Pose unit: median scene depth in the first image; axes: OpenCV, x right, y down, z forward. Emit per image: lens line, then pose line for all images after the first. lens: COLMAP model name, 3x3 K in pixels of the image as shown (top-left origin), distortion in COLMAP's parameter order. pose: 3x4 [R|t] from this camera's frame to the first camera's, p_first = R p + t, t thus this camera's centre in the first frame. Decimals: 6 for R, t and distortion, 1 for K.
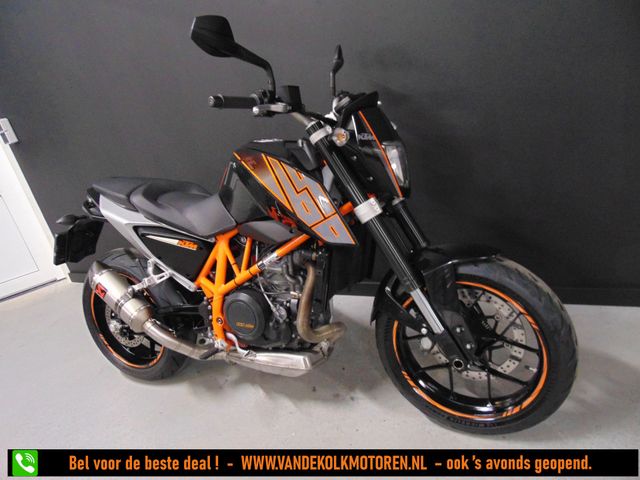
lens RADIAL K [[478.8, 0, 320.0], [0, 478.8, 240.0], [0, 0, 1]] dist [-0.008115, 0.007079]
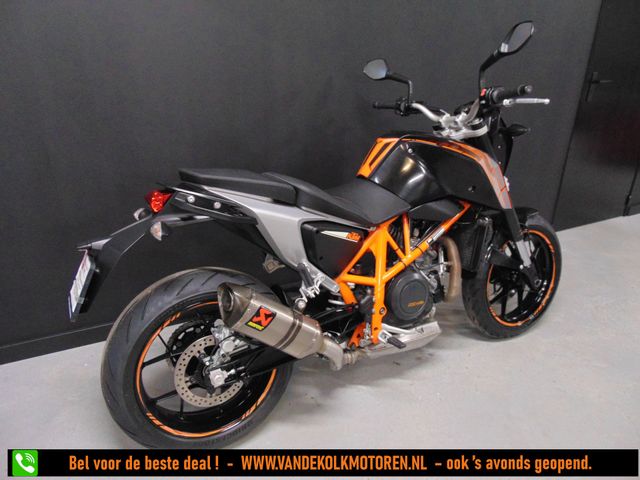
lens RADIAL K [[478.8, 0, 320.0], [0, 478.8, 240.0], [0, 0, 1]] dist [-0.008115, 0.007079]
pose [[0.545381, -0.096266, 0.832642, -1.075009], [0.167229, 0.985908, 0.004451, 0.001479], [-0.821337, 0.136814, 0.553794, 0.546038]]
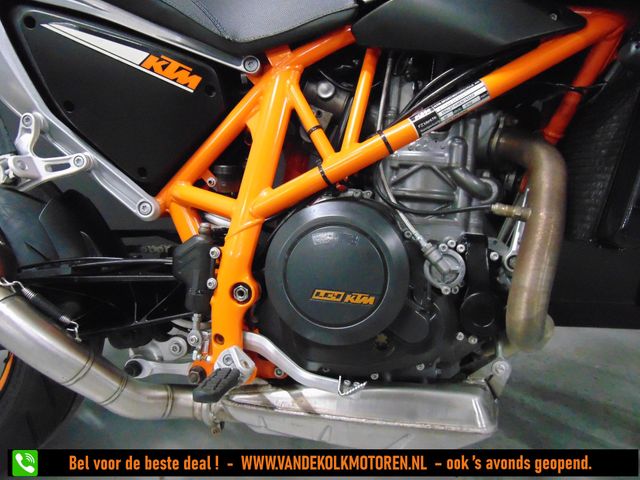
lens RADIAL K [[478.8, 0, 320.0], [0, 478.8, 240.0], [0, 0, 1]] dist [-0.008115, 0.007079]
pose [[0.933178, 0.123416, 0.337559, -0.278872], [-0.063668, 0.981106, -0.182696, 0.191638], [-0.353729, 0.148996, 0.923405, 0.651519]]
